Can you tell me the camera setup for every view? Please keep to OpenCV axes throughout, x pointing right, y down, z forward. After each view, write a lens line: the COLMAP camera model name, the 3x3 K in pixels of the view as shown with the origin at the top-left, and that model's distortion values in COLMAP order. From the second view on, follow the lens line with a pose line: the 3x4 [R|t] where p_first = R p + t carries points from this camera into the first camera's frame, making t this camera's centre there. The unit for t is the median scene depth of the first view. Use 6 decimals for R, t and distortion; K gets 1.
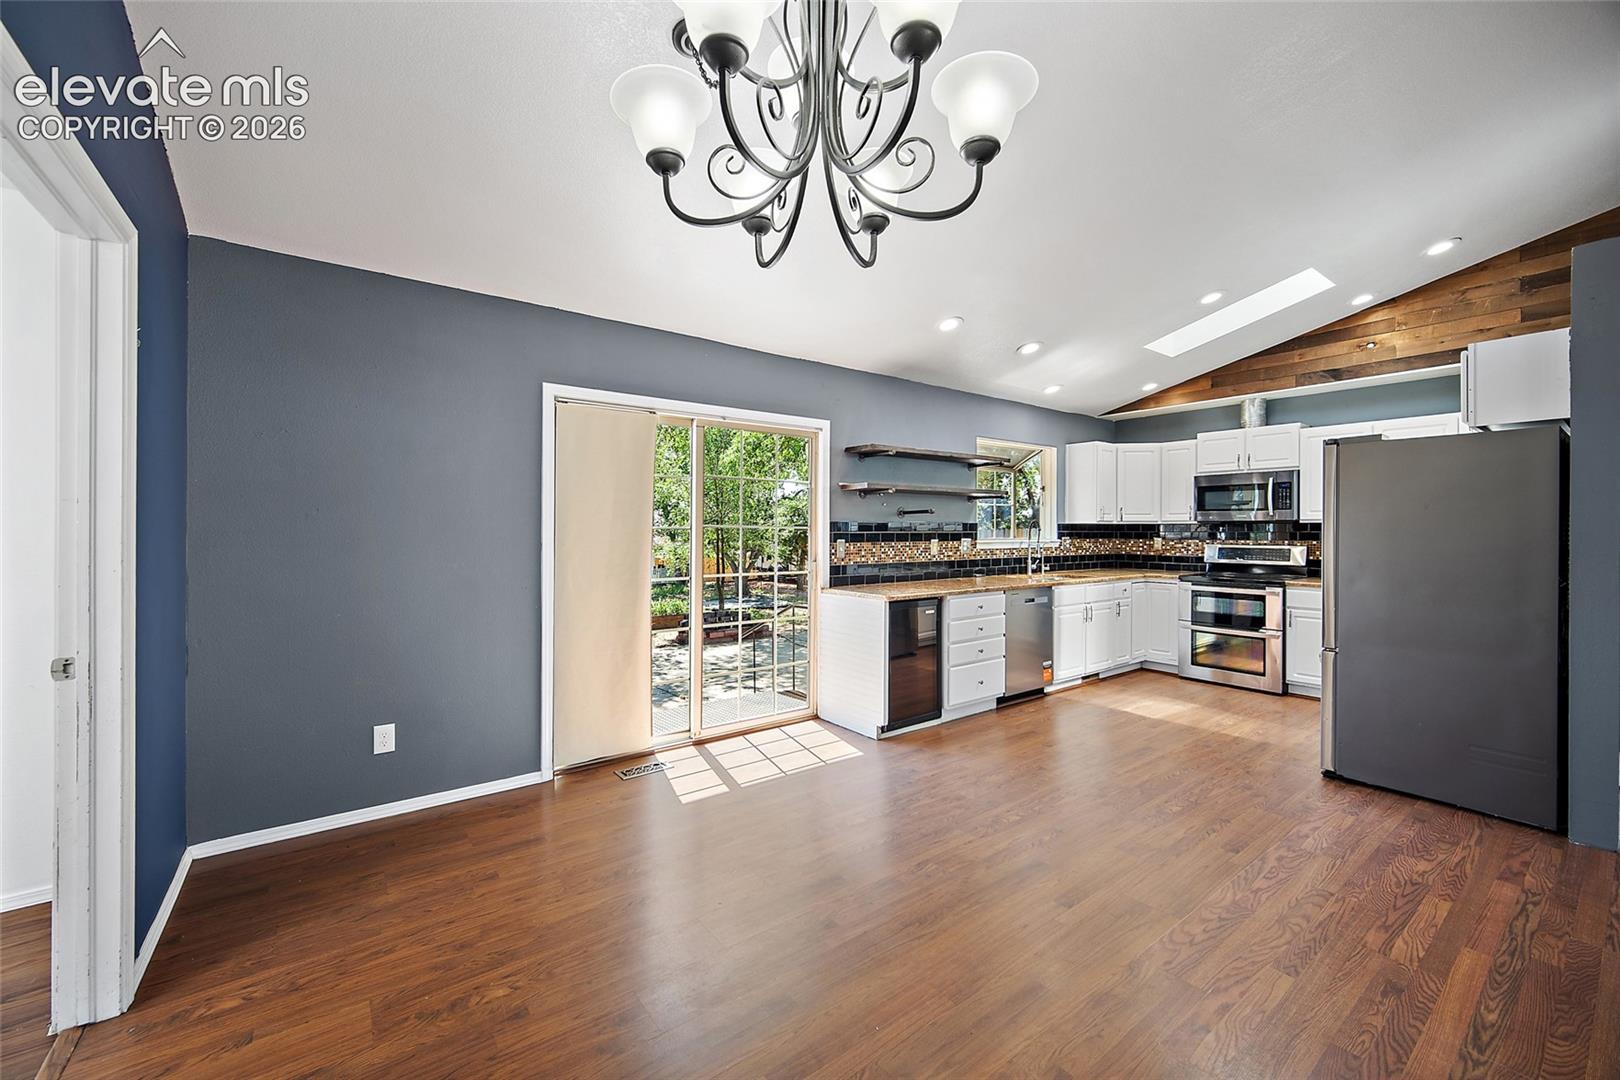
lens RADIAL K [[636.5, 0, 800.1], [0, 636.5, 535.6], [0, 0, 1]] dist [-0.003684, 0.001581]
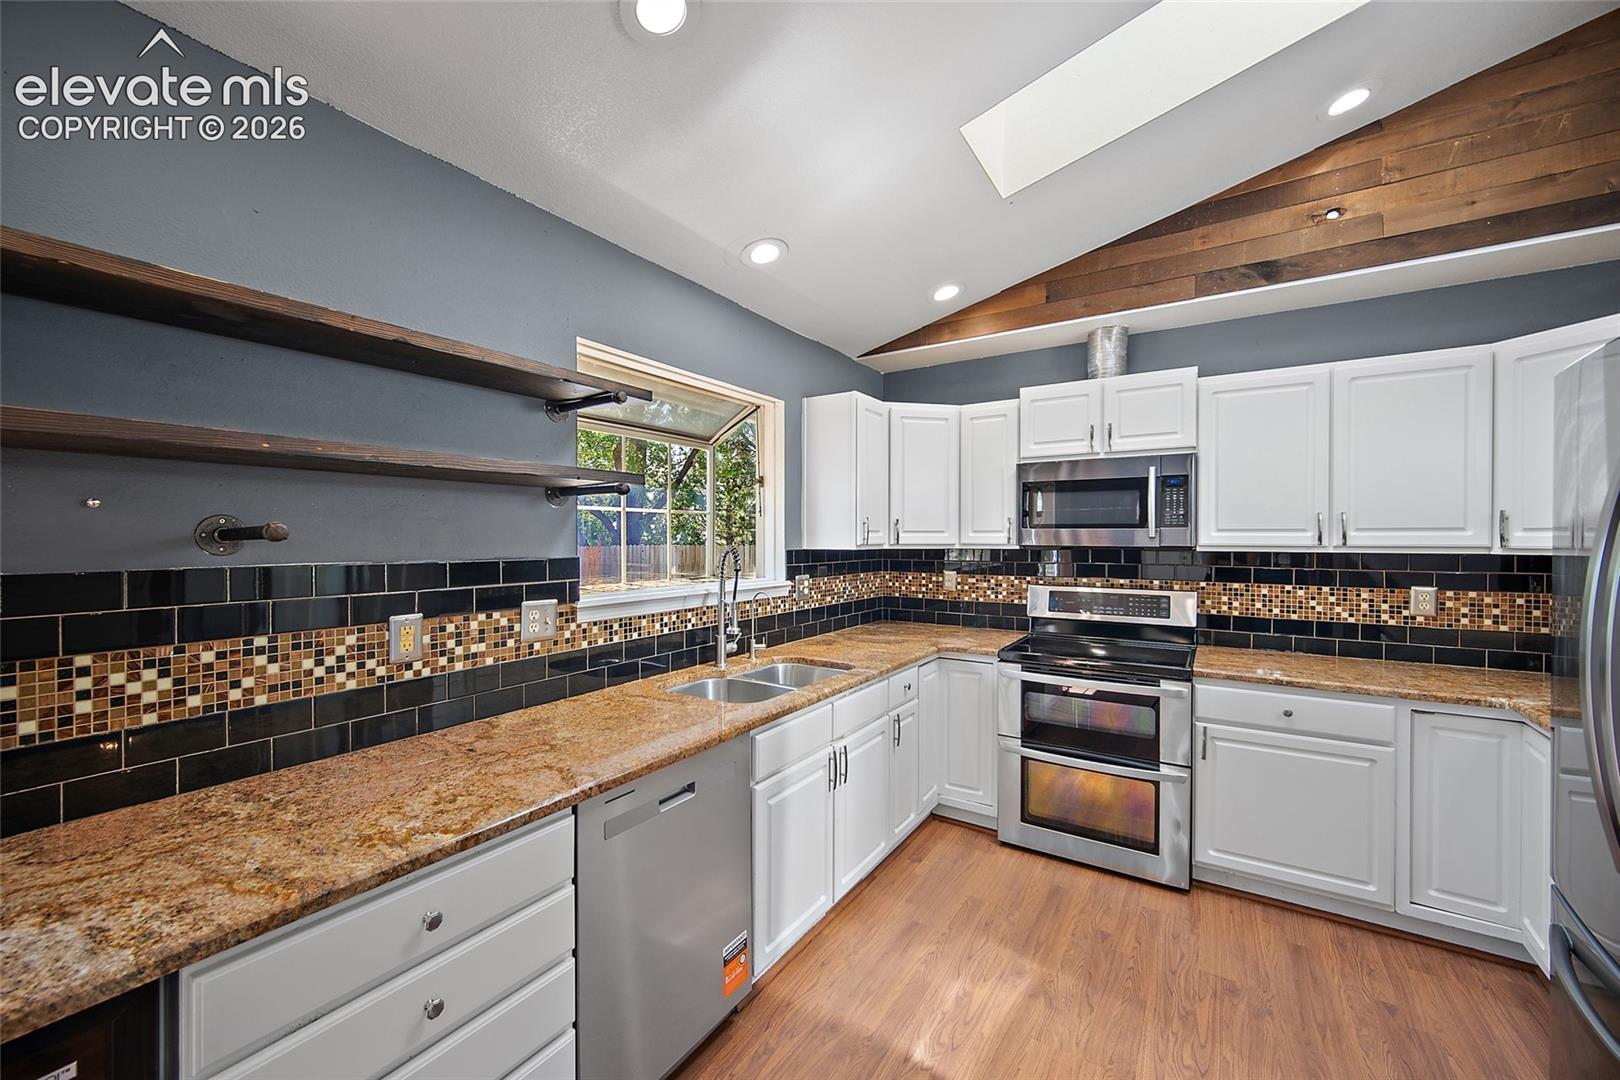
lens RADIAL K [[636.5, 0, 802.7], [0, 636.5, 543.3], [0, 0, 1]] dist [-0.003684, 0.001581]
pose [[0.937771, -0.004605, 0.347222, 0.258915], [0.003965, 0.999989, 0.002554, -0.027335], [-0.347230, -0.001018, 0.937779, 0.557504]]
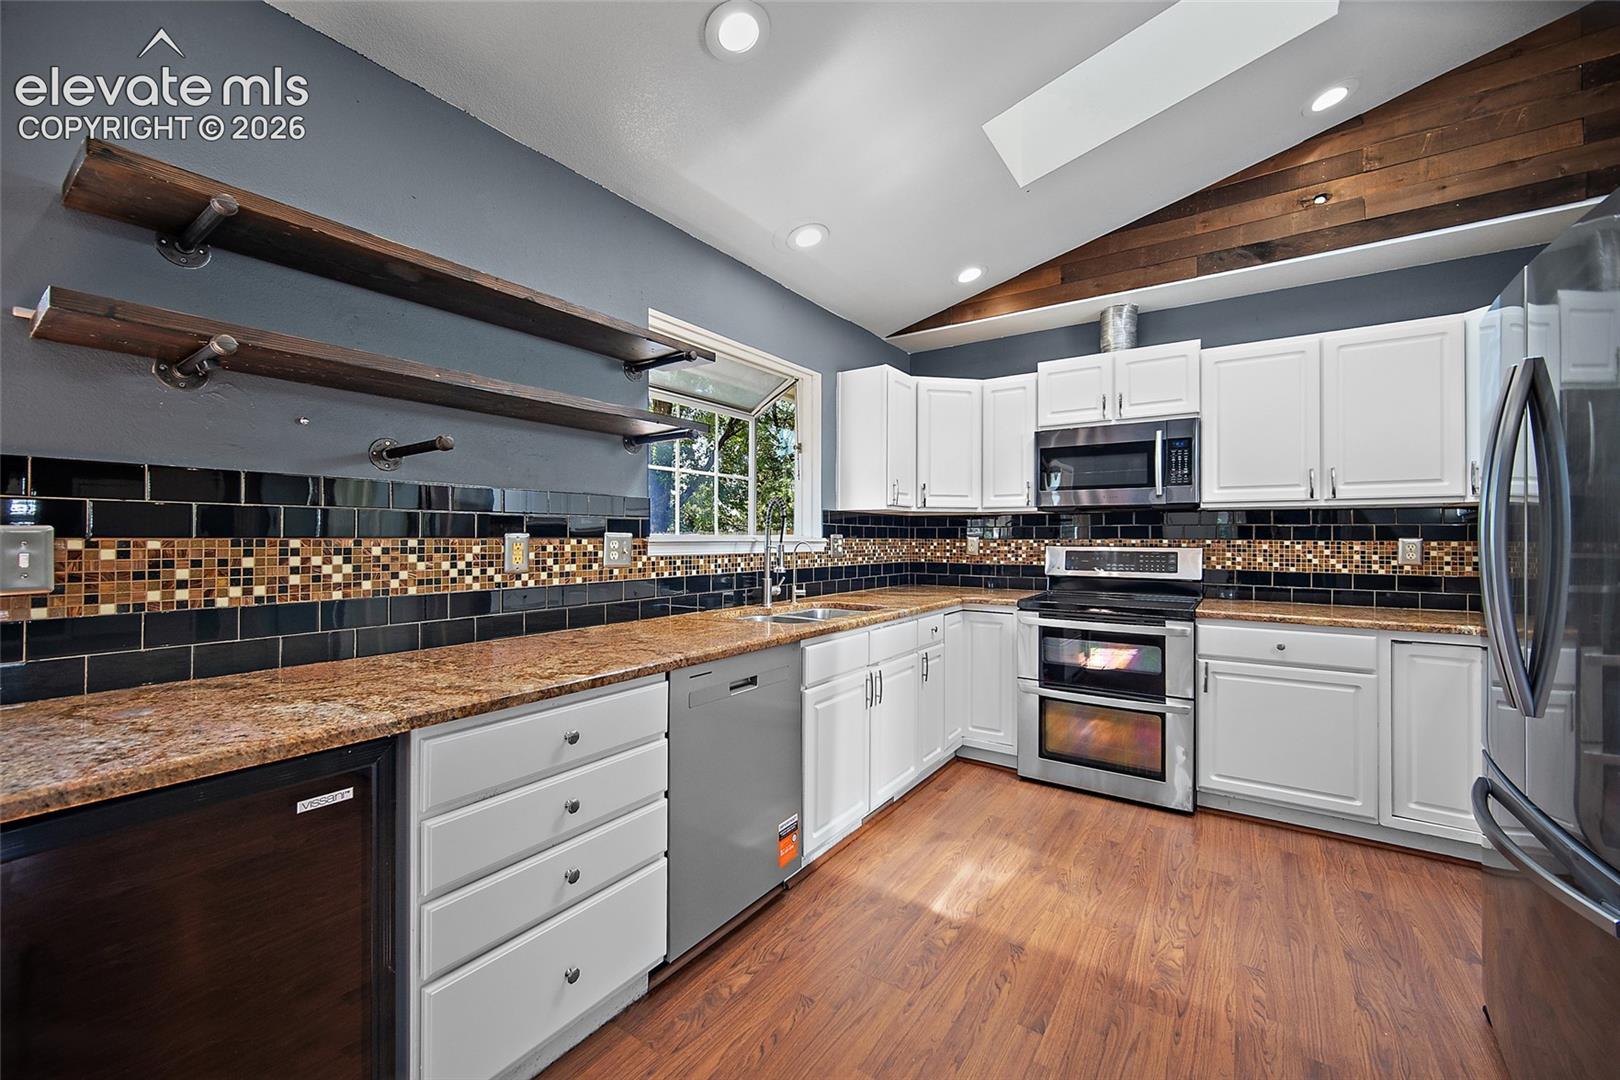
lens RADIAL K [[636.5, 0, 807.2], [0, 636.5, 534.5], [0, 0, 1]] dist [-0.003684, 0.001581]
pose [[0.945869, 0.003601, 0.324528, 0.226644], [0.000448, 0.999923, -0.012401, 0.010605], [-0.324548, 0.011875, 0.945795, 0.512176]]
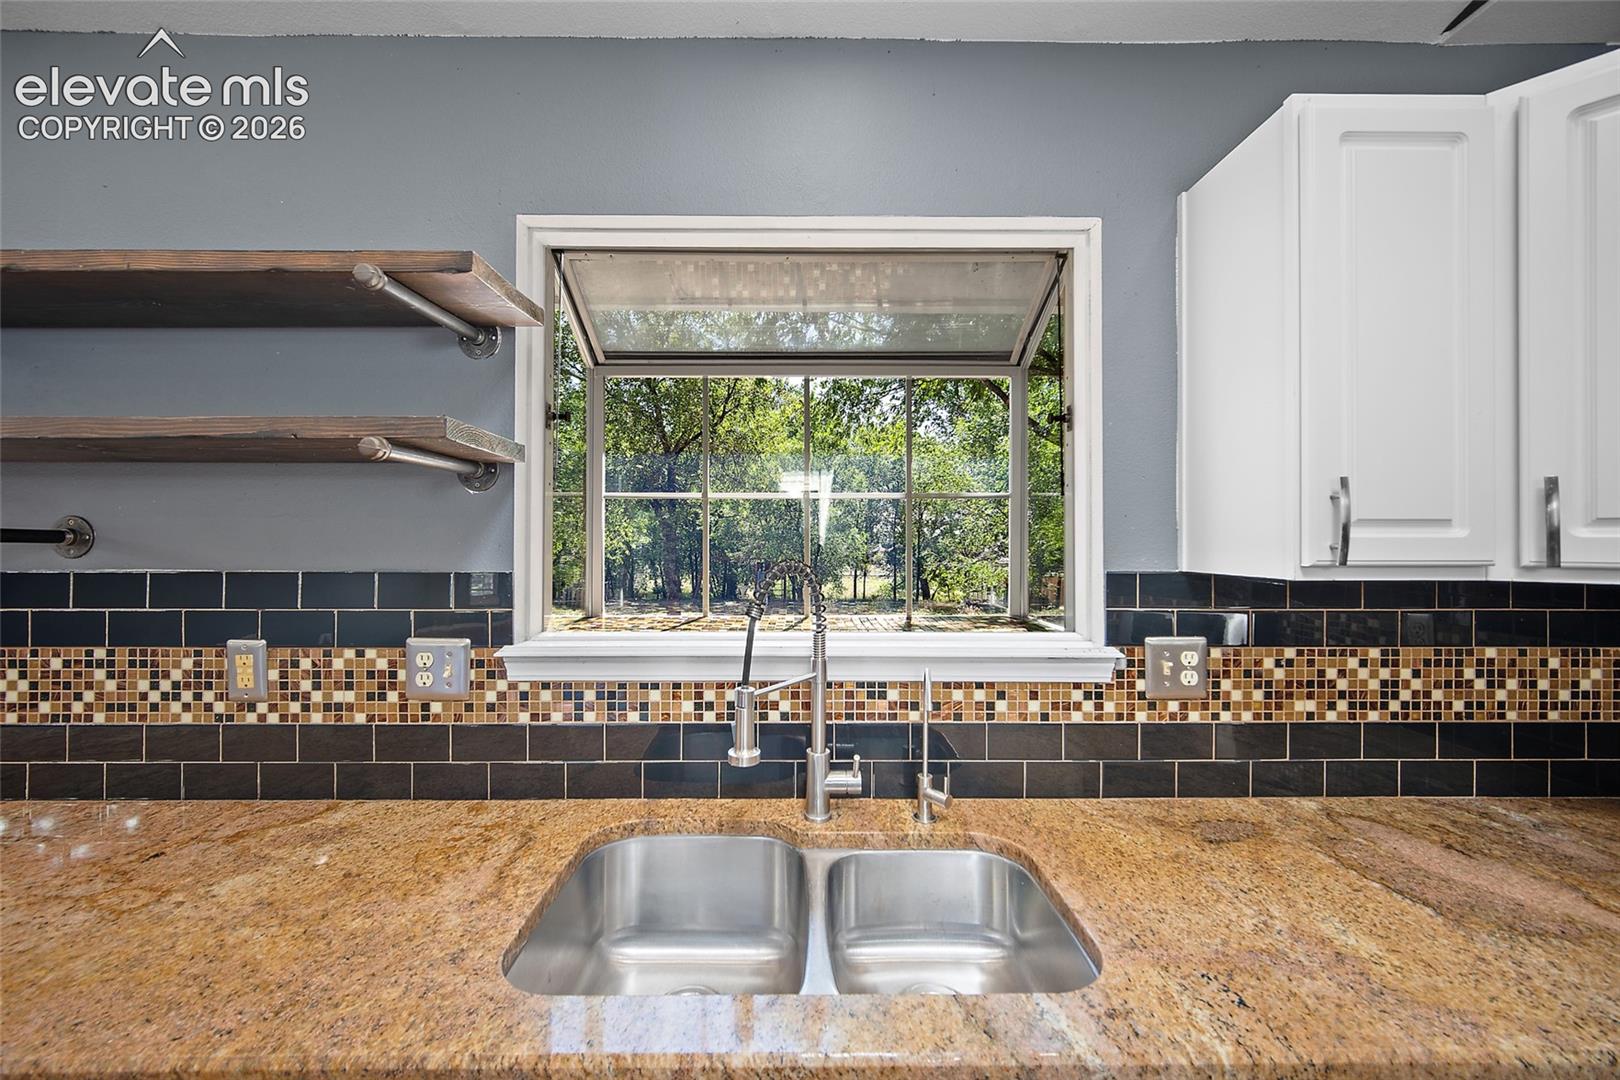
lens RADIAL K [[636.5, 0, 815.3], [0, 636.5, 537.5], [0, 0, 1]] dist [-0.003684, 0.001581]
pose [[0.807888, -0.004034, -0.589323, 0.487425], [-0.005697, 0.999876, -0.014654, -0.028965], [0.589309, 0.015196, 0.807765, 0.830748]]
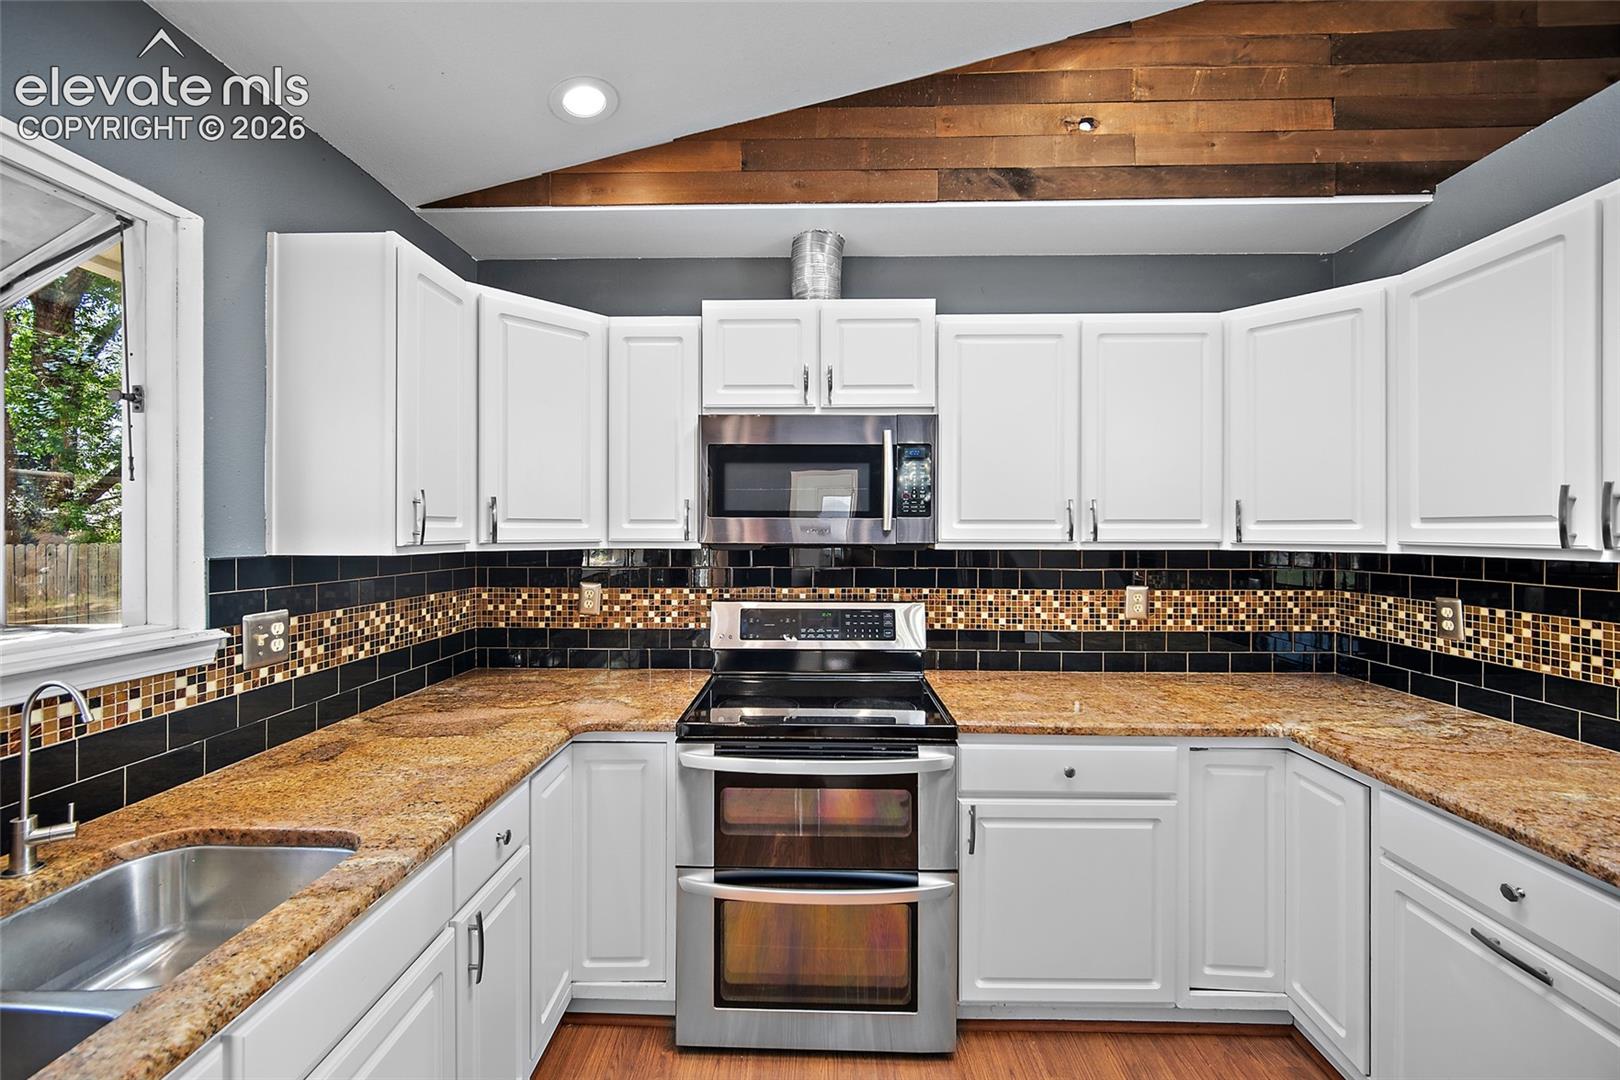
lens RADIAL K [[636.5, 0, 805.8], [0, 636.5, 532.1], [0, 0, 1]] dist [-0.003684, 0.001581]
pose [[0.611774, -0.001179, 0.791031, 0.384907], [0.006909, 0.999969, -0.003853, -0.028014], [-0.791002, 0.007822, 0.611763, 0.752046]]
